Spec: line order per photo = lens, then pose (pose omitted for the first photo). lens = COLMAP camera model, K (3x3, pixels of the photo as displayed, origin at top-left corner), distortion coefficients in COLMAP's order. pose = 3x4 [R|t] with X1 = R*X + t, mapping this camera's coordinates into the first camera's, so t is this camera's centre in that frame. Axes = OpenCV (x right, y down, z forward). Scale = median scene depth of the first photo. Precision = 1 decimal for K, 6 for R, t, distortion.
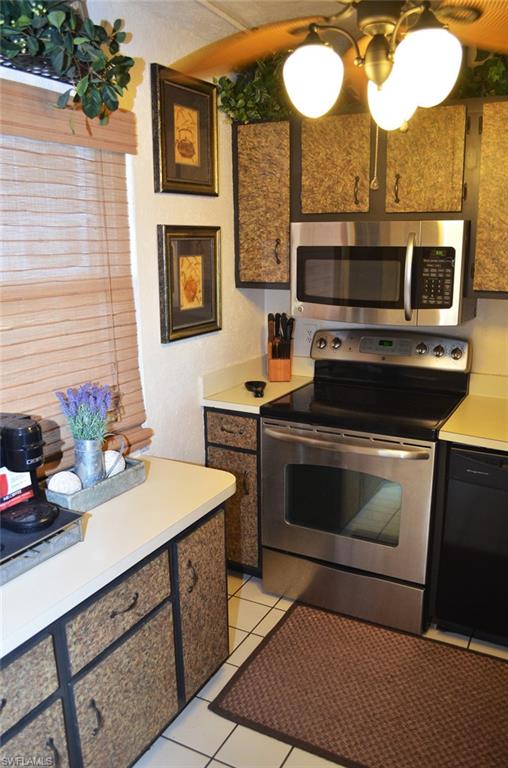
lens RADIAL K [[605.6, 0, 254.0], [0, 605.6, 384.0], [0, 0, 1]] dist [-0.068094, 0.001950]
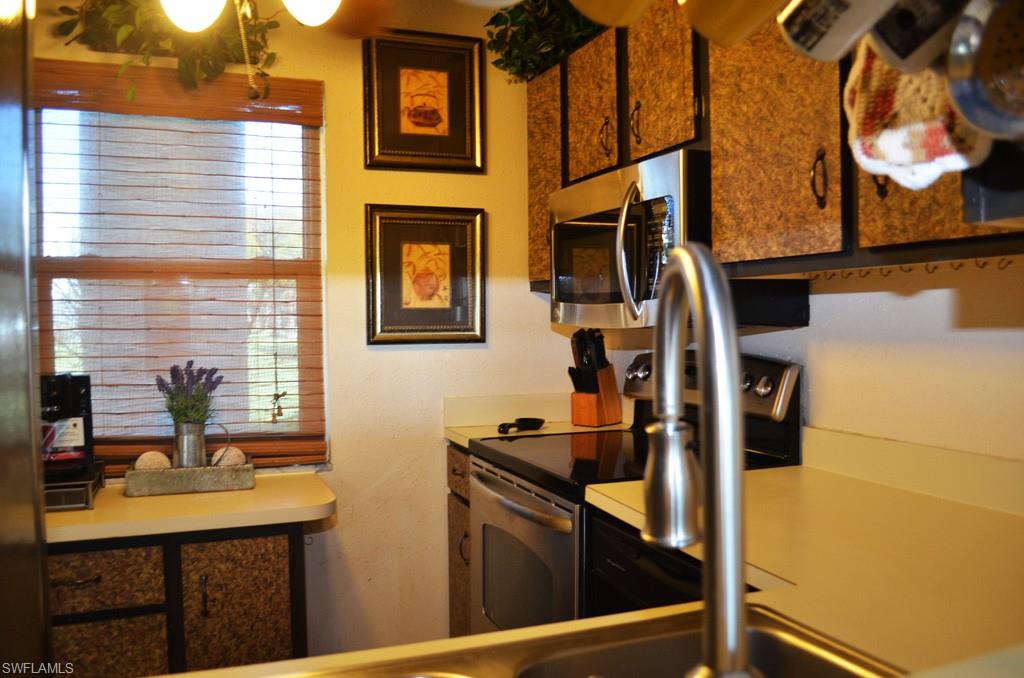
lens RADIAL K [[807.4, 0, 510.9], [0, 807.4, 354.6], [0, 0, 1]] dist [-0.068094, 0.001950]
pose [[0.766549, 0.030411, -0.641465, 0.717487], [-0.148289, 0.980265, -0.130733, 0.061315], [0.624830, 0.195336, 0.755931, 0.299475]]
